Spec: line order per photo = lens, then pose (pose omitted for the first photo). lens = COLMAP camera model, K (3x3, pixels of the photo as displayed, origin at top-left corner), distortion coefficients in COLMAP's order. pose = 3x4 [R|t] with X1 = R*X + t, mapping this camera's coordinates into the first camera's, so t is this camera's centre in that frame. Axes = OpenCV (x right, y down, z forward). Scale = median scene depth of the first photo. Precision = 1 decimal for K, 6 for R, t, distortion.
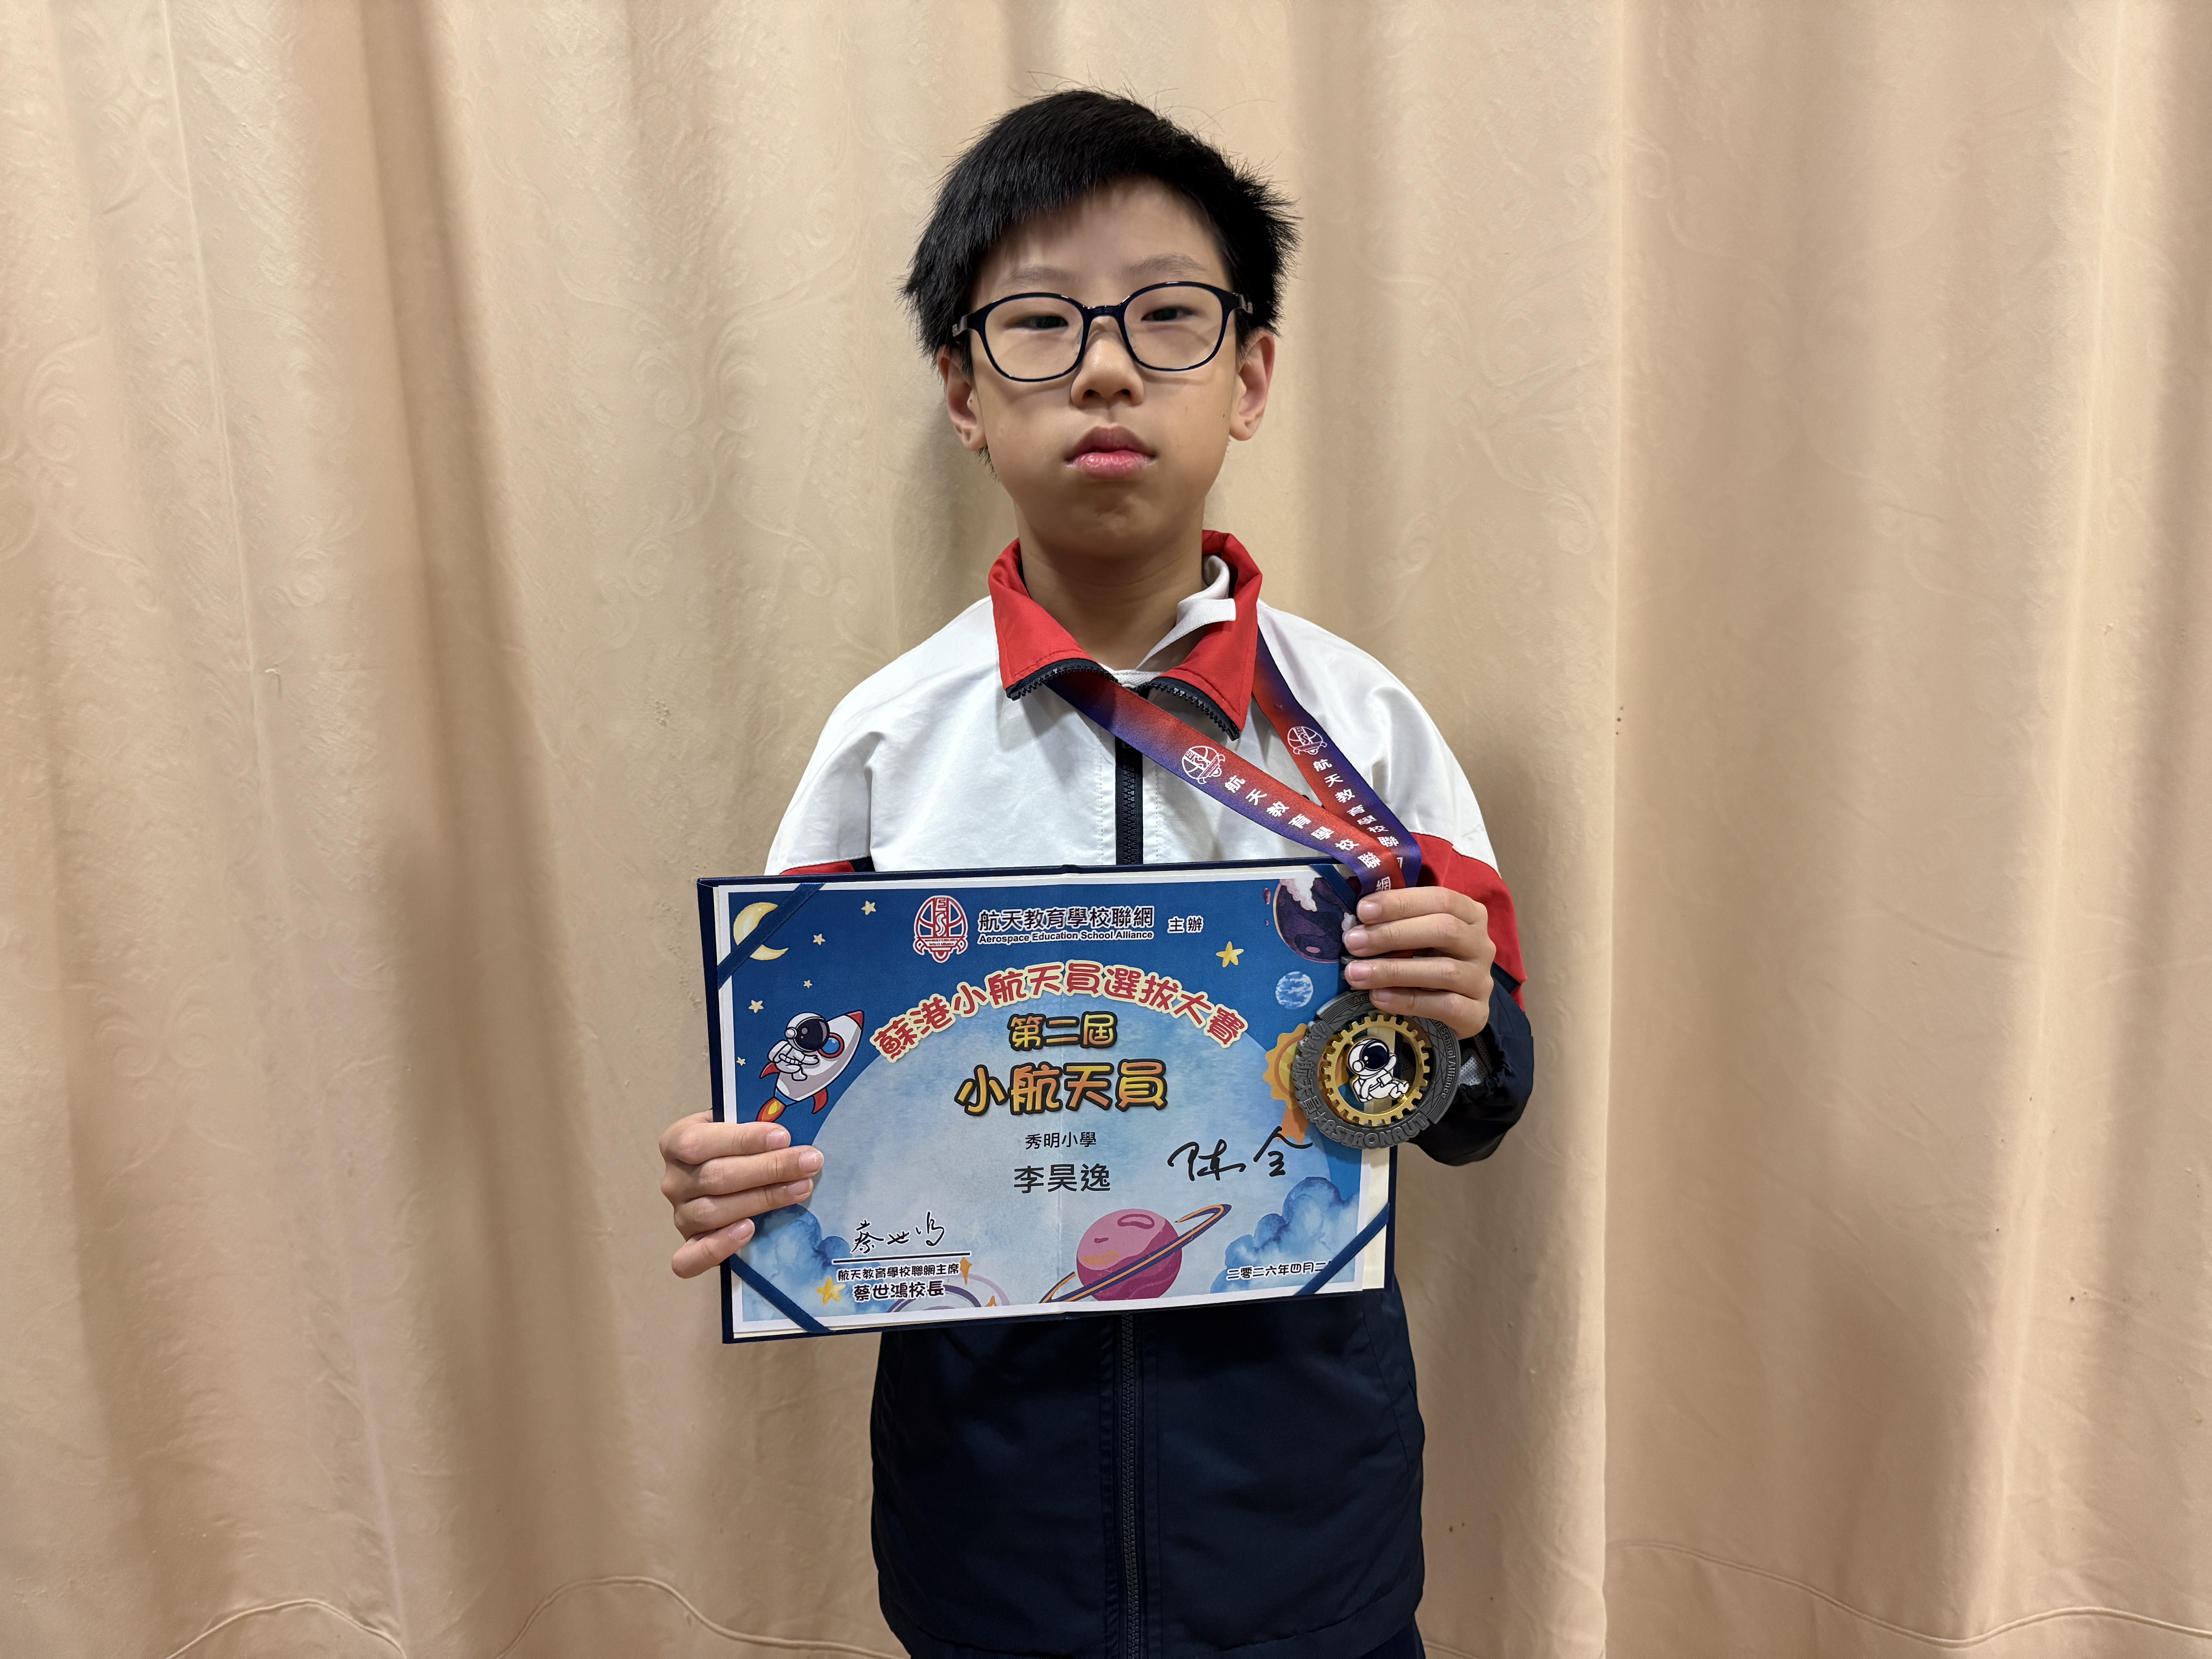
lens RADIAL K [[1647.2, 0, 1101.6], [0, 1647.2, 861.0], [0, 0, 1]] dist [0.070747, -0.073516]
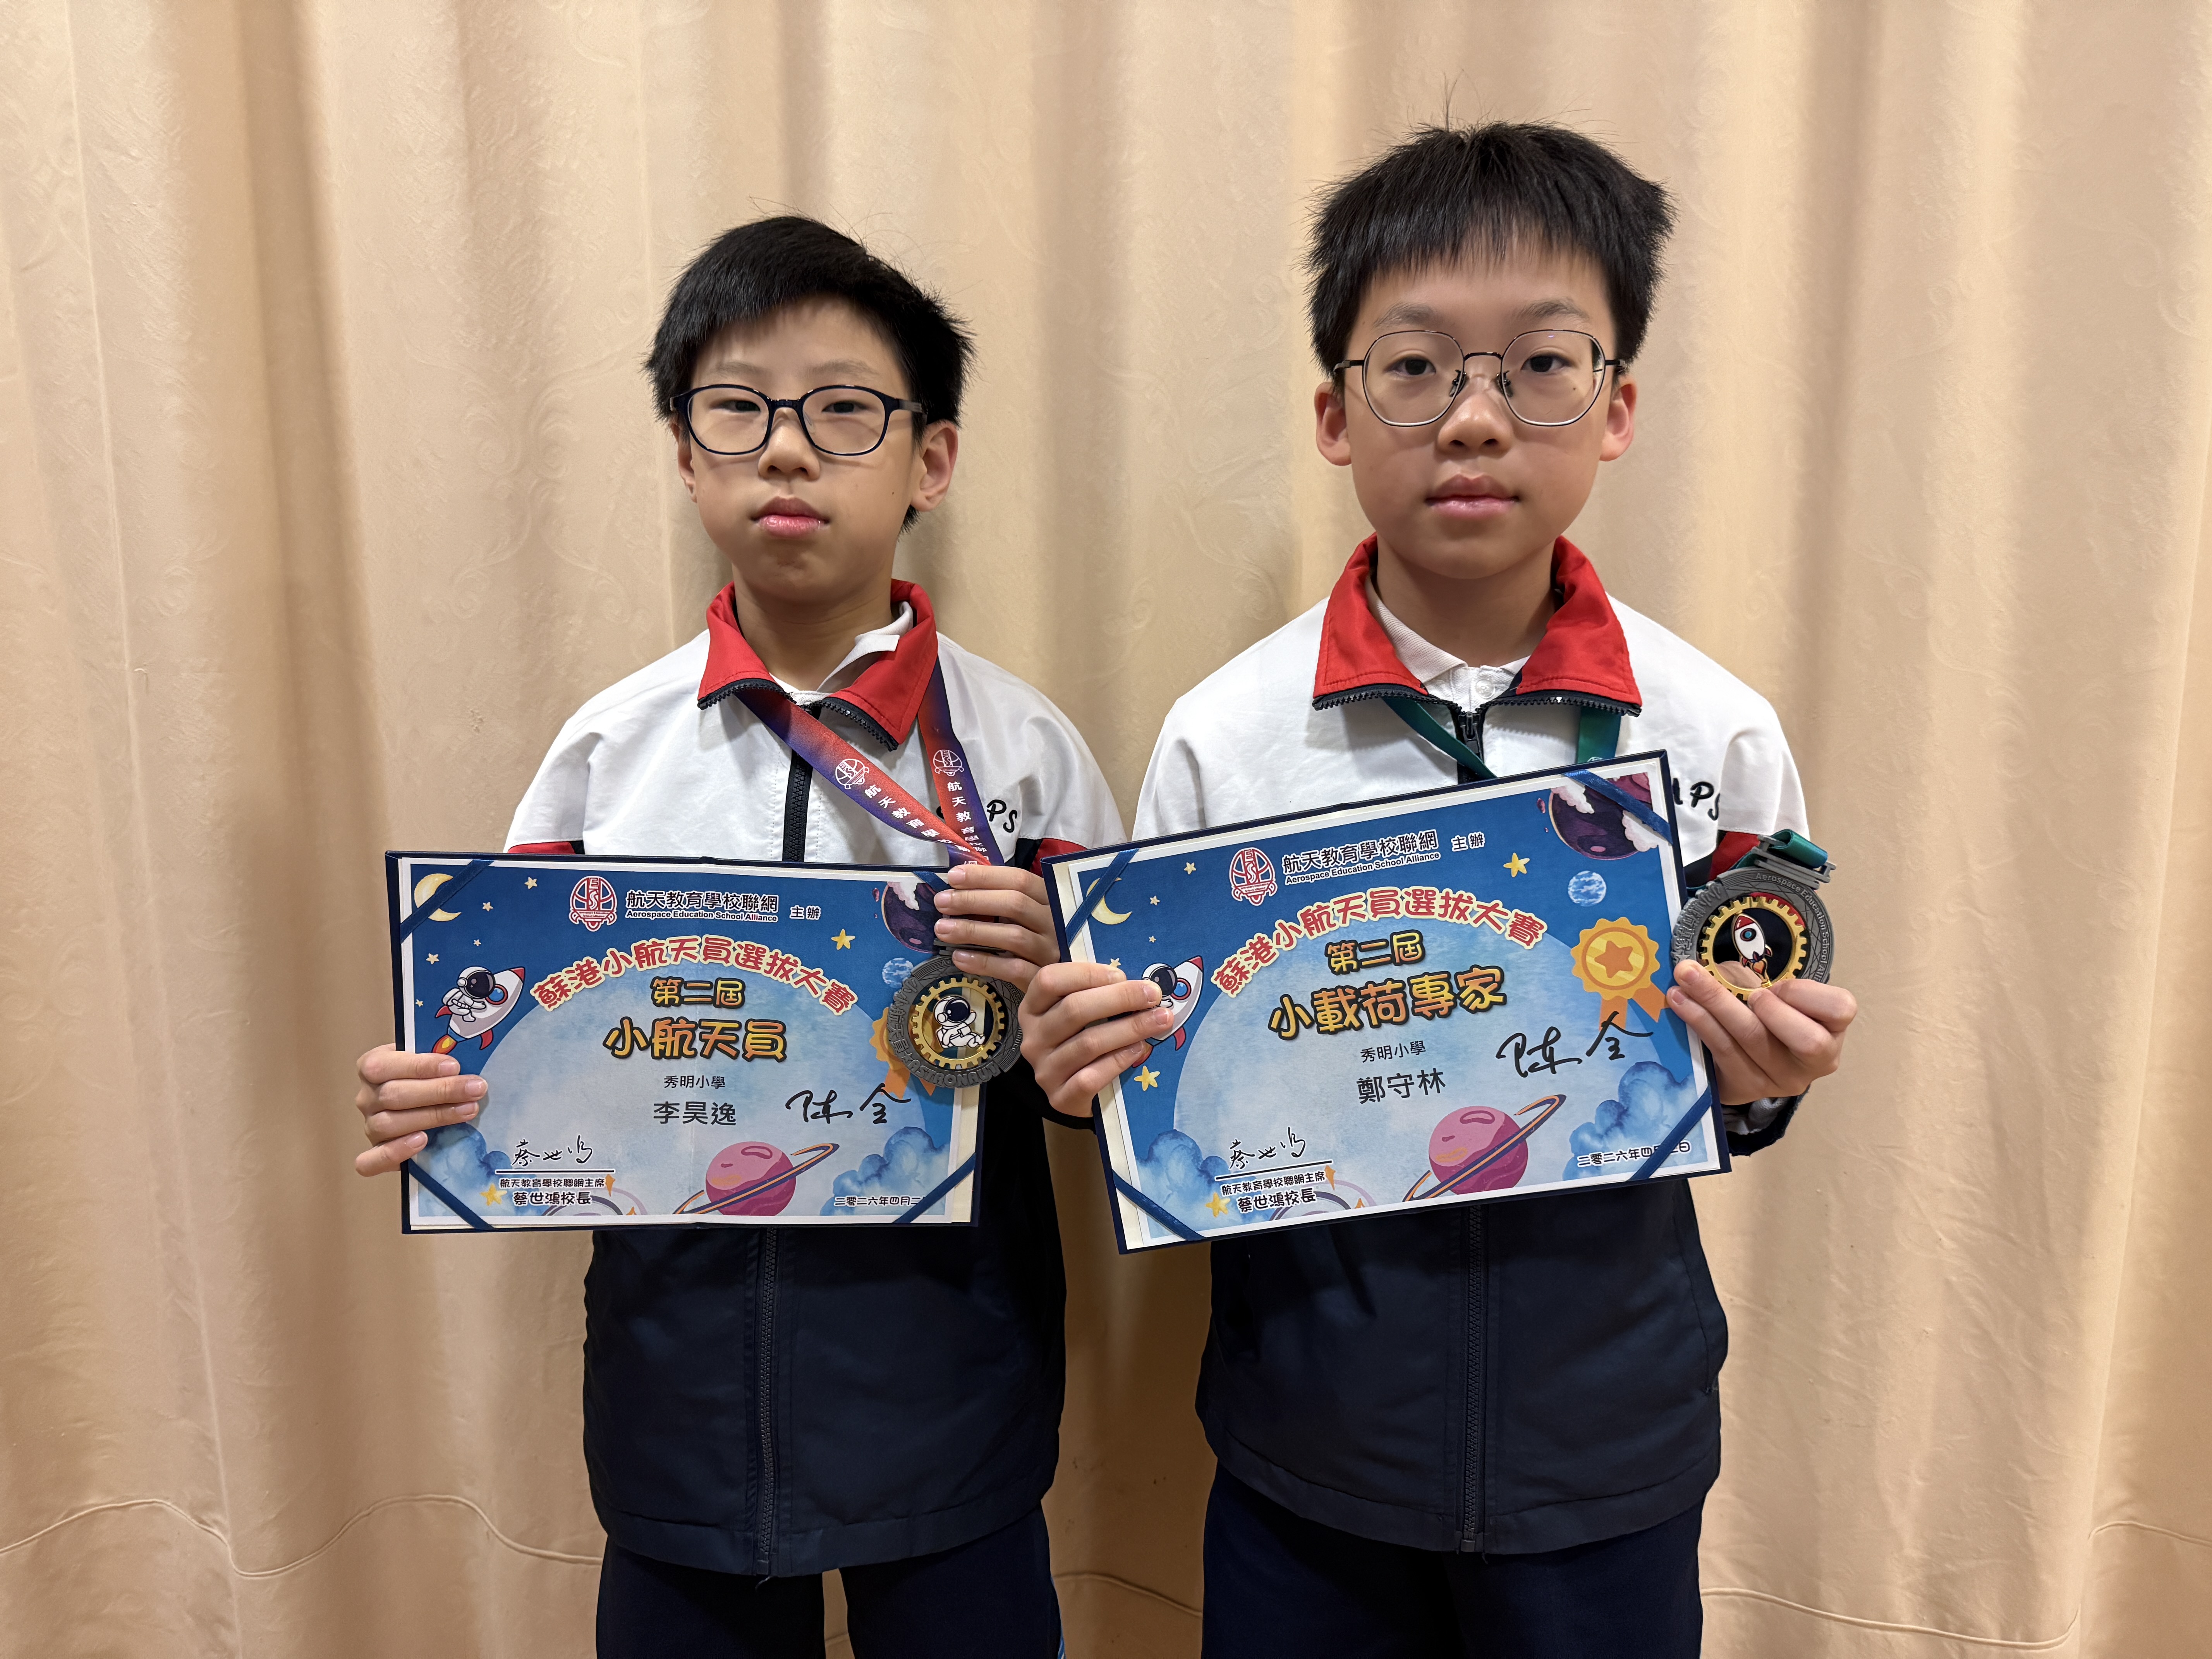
lens RADIAL K [[1663.7, 0, 1065.6], [0, 1663.7, 864.5], [0, 0, 1]] dist [0.061434, -0.055420]
pose [[0.998529, 0.045532, -0.029444, 0.184626], [-0.046035, 0.998802, -0.016613, 0.010755], [0.028652, 0.017944, 0.999428, -0.147714]]
